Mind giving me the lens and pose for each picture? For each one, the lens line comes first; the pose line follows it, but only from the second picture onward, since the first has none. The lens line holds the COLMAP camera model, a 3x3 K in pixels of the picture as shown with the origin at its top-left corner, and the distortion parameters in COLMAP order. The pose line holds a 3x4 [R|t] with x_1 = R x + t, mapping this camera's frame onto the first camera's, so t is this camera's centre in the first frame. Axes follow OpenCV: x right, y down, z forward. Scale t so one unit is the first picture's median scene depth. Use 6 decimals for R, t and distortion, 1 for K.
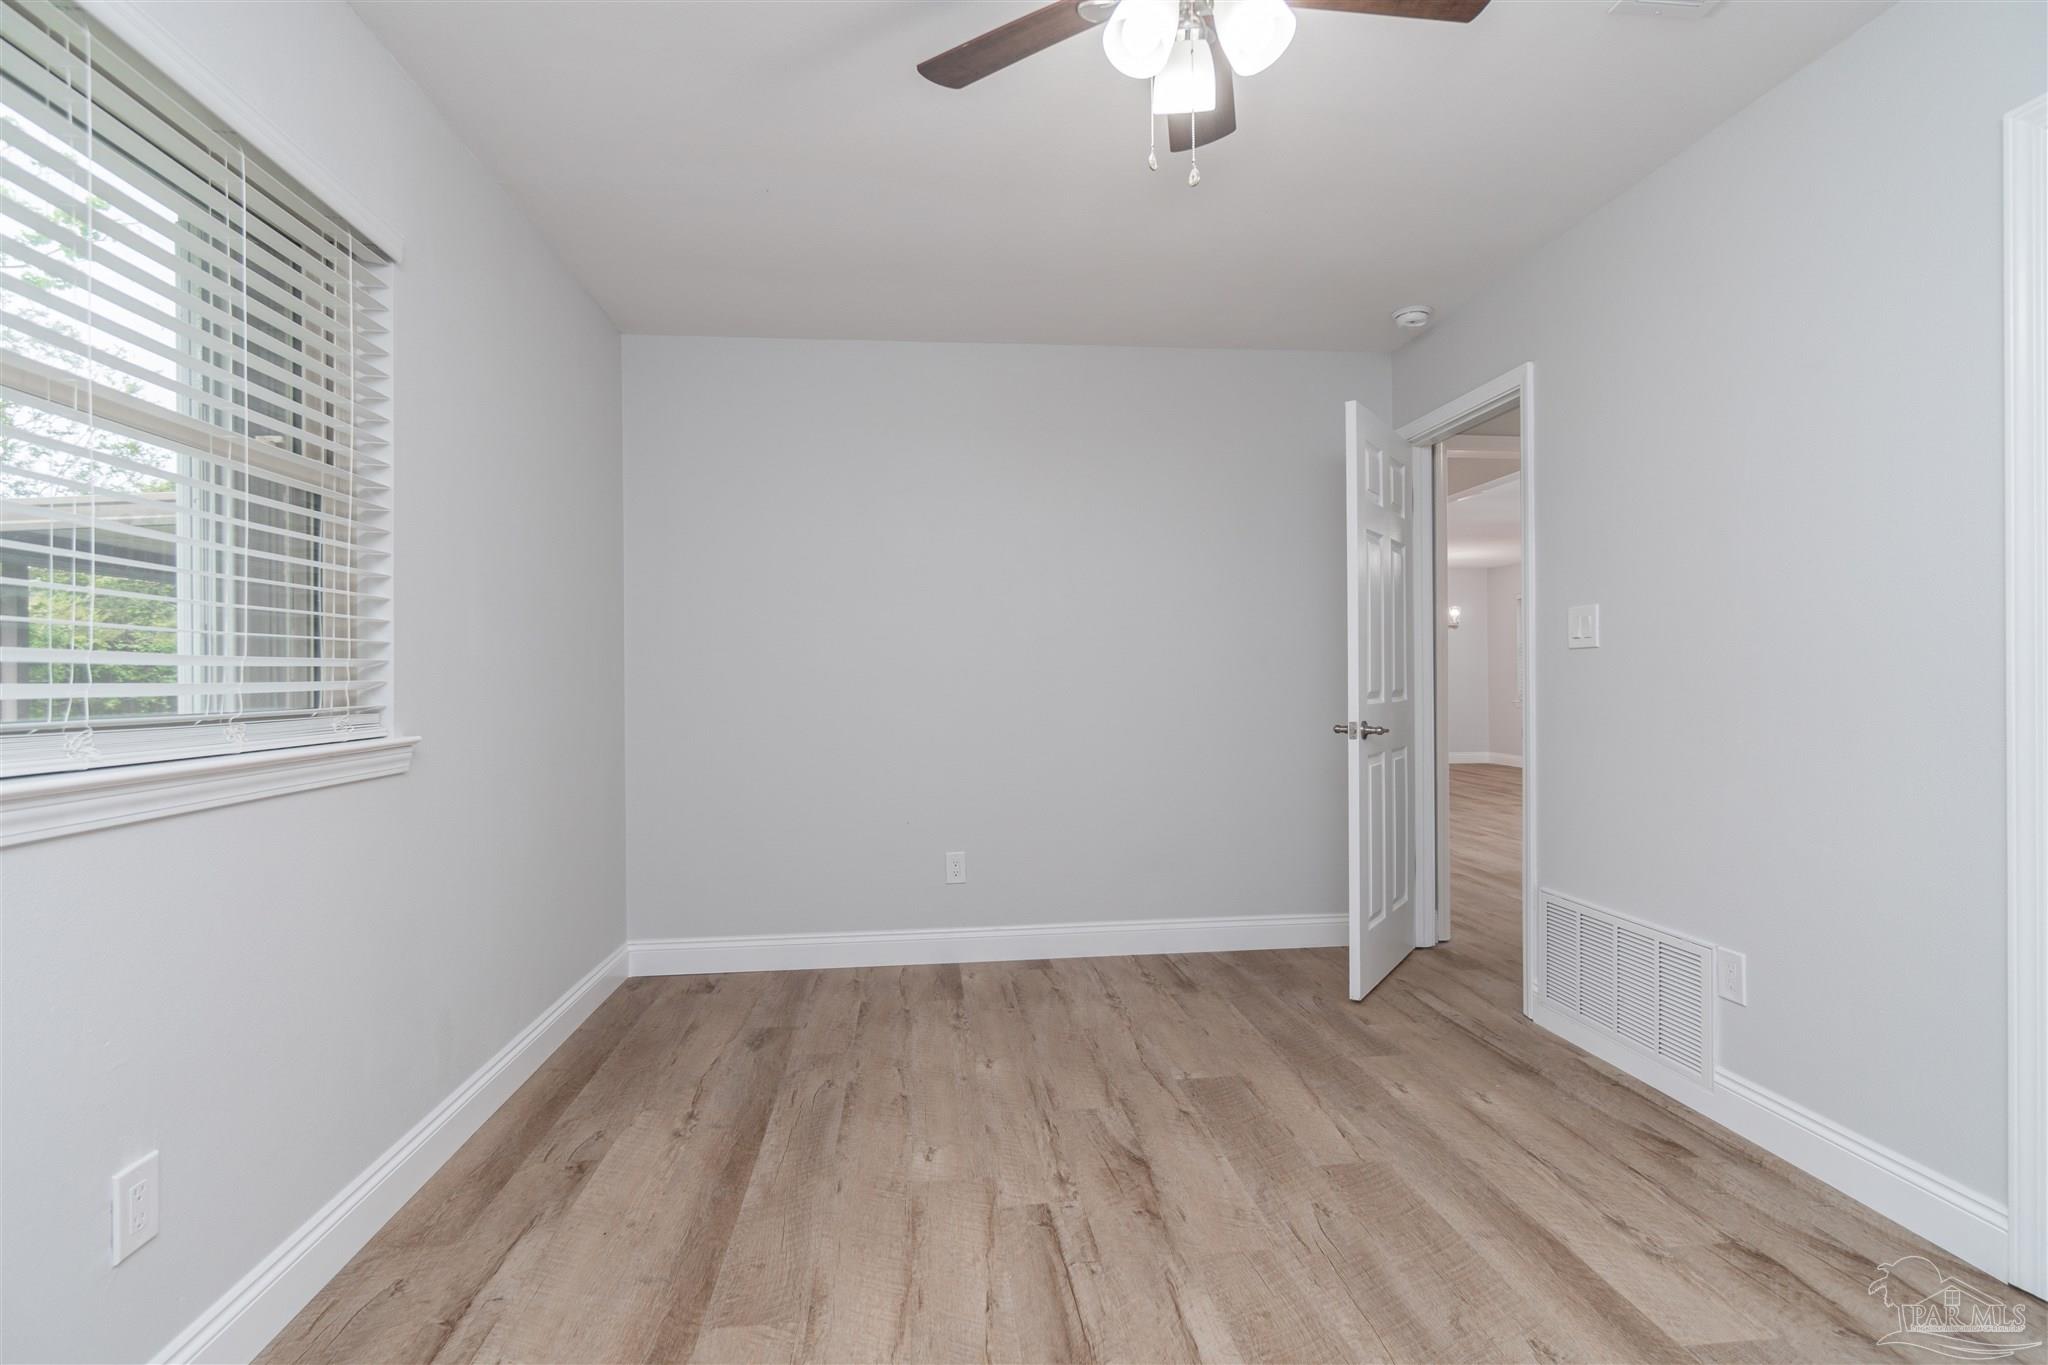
lens RADIAL K [[946.0, 0, 1013.9], [0, 946.0, 676.9], [0, 0, 1]] dist [-0.005006, 0.001496]
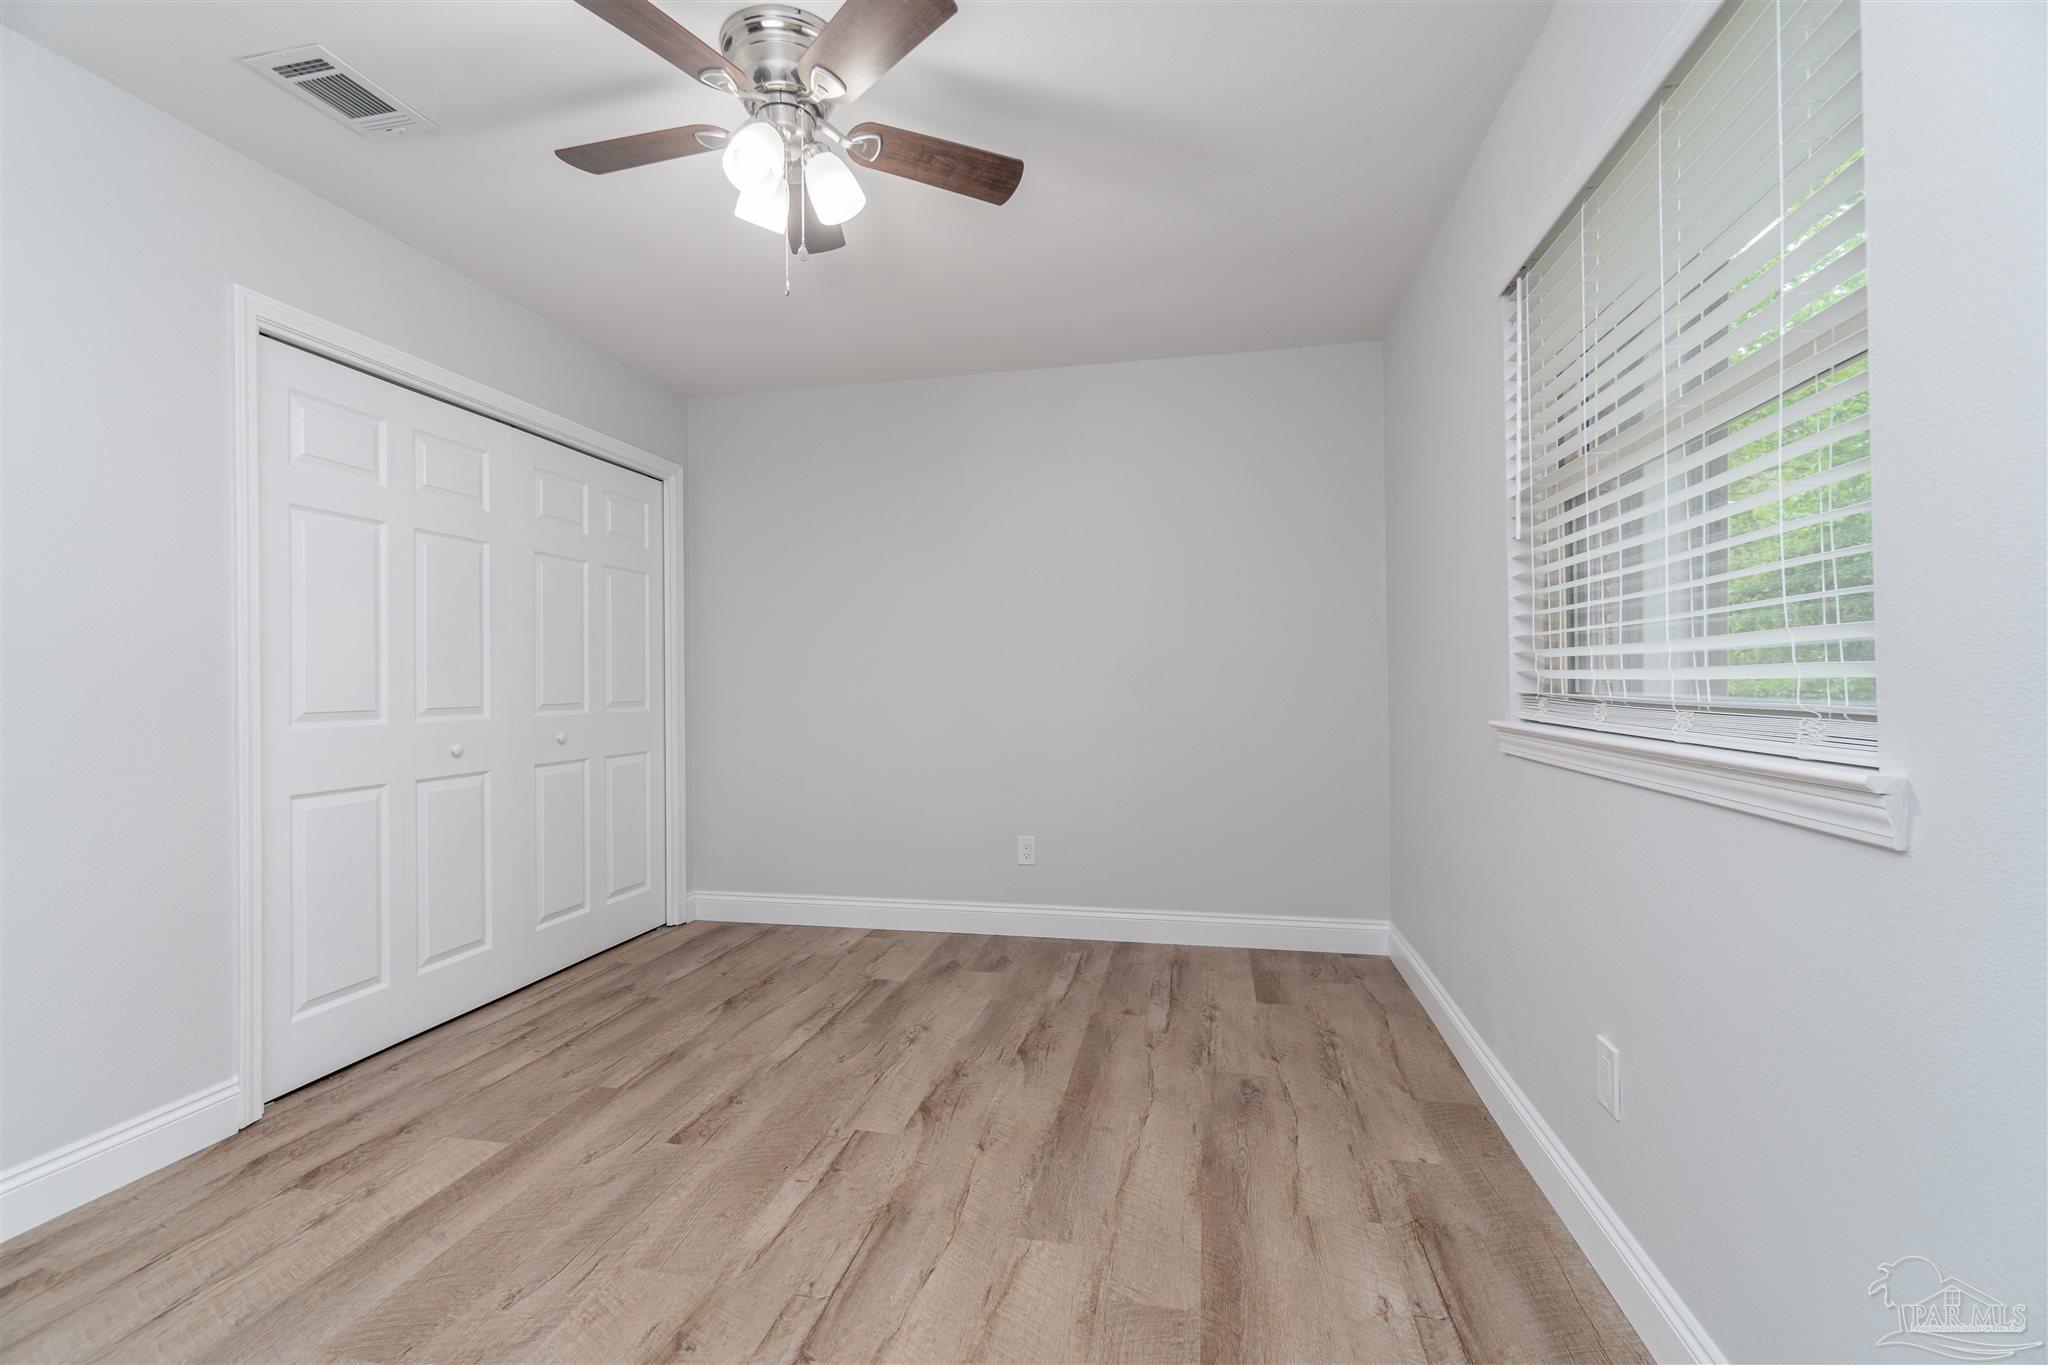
lens RADIAL K [[910.7, 0, 1018.7], [0, 910.7, 675.7], [0, 0, 1]] dist [-0.000561, -0.000183]
pose [[-0.951711, 0.016471, 0.306555, -0.337740], [0.014836, 0.999861, -0.007663, 0.007628], [-0.306638, -0.002745, -0.951822, 1.475237]]
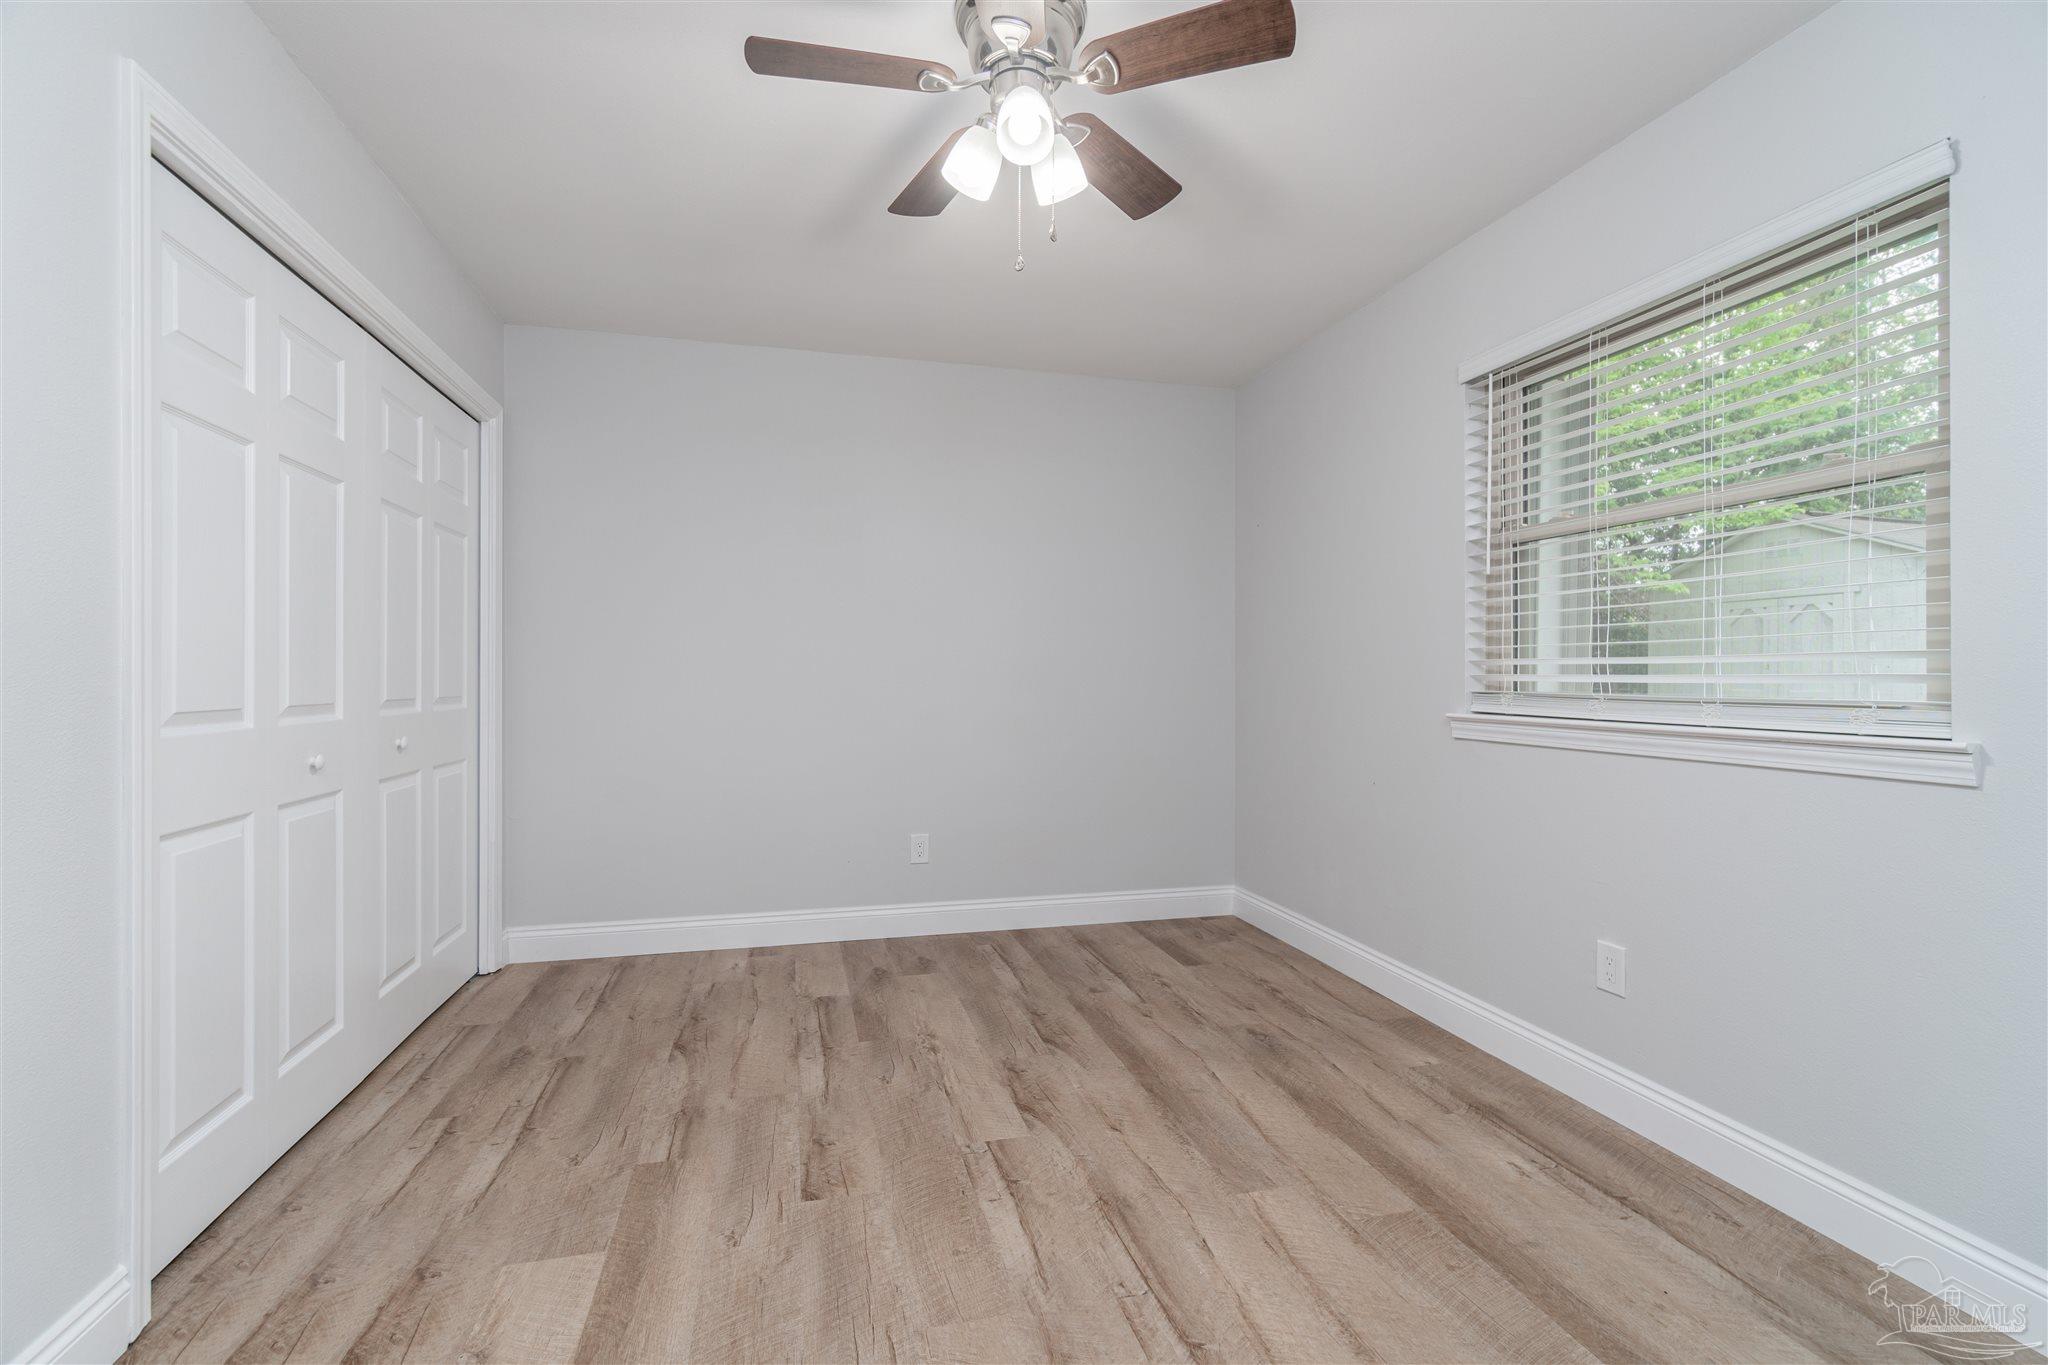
lens RADIAL K [[906.4, 0, 1020.1], [0, 906.4, 673.4], [0, 0, 1]] dist [-0.005234, 0.000991]
pose [[-0.988293, 0.002434, -0.152545, 0.263112], [0.002831, 0.999993, -0.002383, 0.002474], [0.152539, -0.002787, -0.988294, 1.532326]]
